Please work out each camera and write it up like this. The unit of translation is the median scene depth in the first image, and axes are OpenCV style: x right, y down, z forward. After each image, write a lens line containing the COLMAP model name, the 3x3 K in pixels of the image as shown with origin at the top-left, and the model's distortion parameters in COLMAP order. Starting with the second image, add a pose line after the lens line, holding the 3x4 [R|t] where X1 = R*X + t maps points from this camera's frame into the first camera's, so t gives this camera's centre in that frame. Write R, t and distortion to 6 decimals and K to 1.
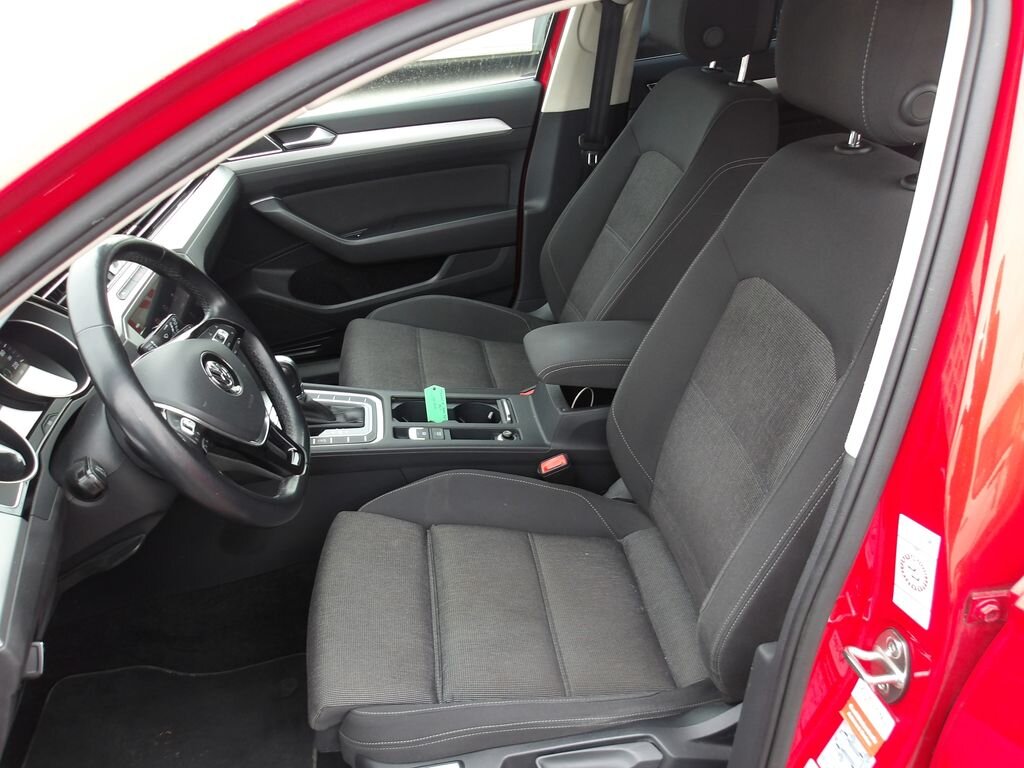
lens RADIAL K [[799.7, 0, 510.4], [0, 799.7, 382.3], [0, 0, 1]] dist [-0.034173, 0.000641]
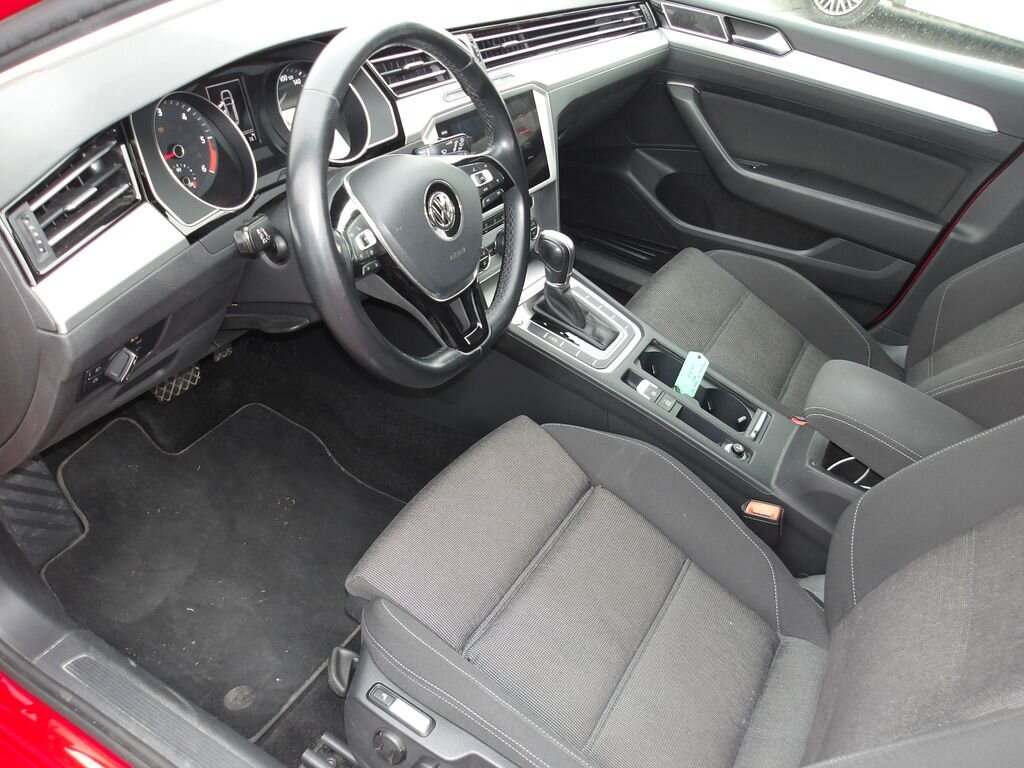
lens RADIAL K [[817.9, 0, 505.0], [0, 817.9, 383.1], [0, 0, 1]] dist [-0.006307, -0.000310]
pose [[0.765021, 0.538277, -0.353553, 0.074531], [-0.501404, 0.842362, 0.197535, -0.039185], [0.404148, 0.026155, 0.914319, 0.117039]]
